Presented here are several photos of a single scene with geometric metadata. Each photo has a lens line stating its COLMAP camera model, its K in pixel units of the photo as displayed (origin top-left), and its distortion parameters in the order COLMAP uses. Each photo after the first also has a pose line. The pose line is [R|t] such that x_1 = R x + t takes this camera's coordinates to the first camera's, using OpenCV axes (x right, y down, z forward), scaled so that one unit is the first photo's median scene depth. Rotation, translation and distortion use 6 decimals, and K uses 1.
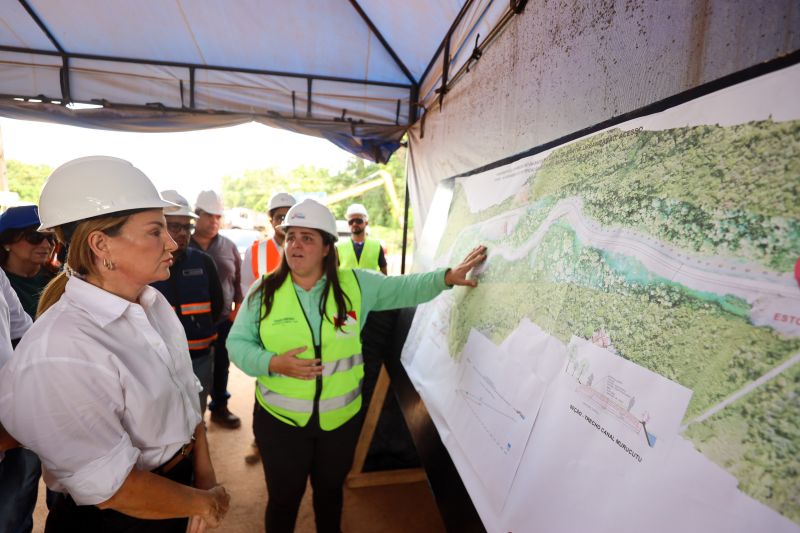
lens RADIAL K [[363.4, 0, 400.0], [0, 363.4, 266.5], [0, 0, 1]] dist [-0.037331, 0.010535]
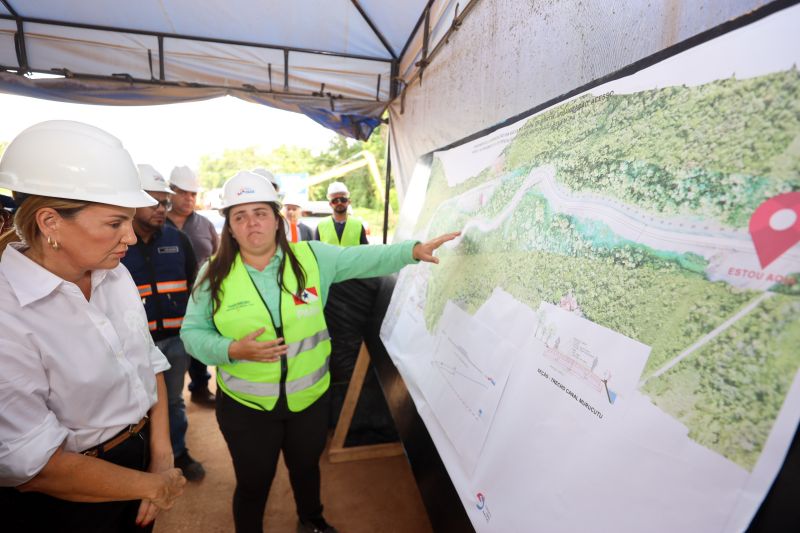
lens RADIAL K [[363.4, 0, 400.0], [0, 363.4, 266.5], [0, 0, 1]] dist [-0.037331, 0.010535]
pose [[0.999161, -0.005778, 0.040554, 0.042168], [0.003868, 0.998886, 0.047023, 0.044976], [-0.040780, -0.046827, 0.998070, 0.010909]]
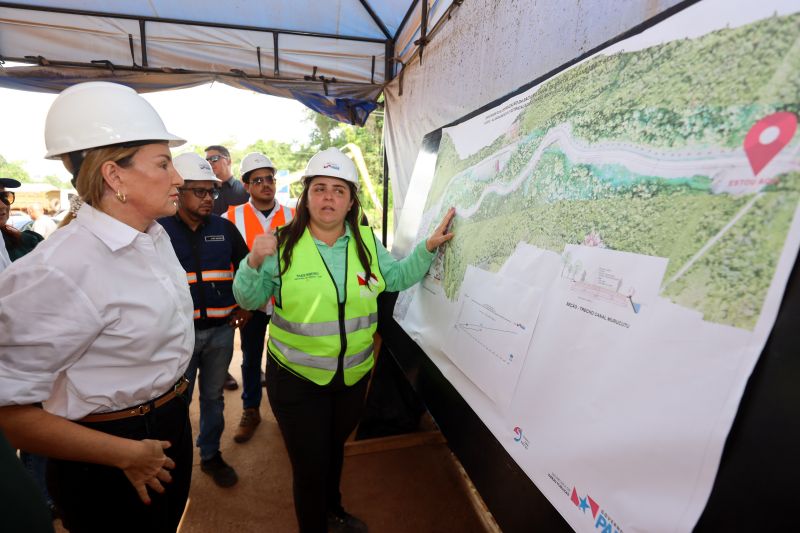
lens RADIAL K [[397.9, 0, 397.1], [0, 397.9, 268.5], [0, 0, 1]] dist [-0.026076, 0.009583]
pose [[0.997132, -0.043513, 0.061924, -0.117026], [0.041087, 0.998357, 0.039936, 0.197198], [-0.063560, -0.037278, 0.997282, -0.181453]]
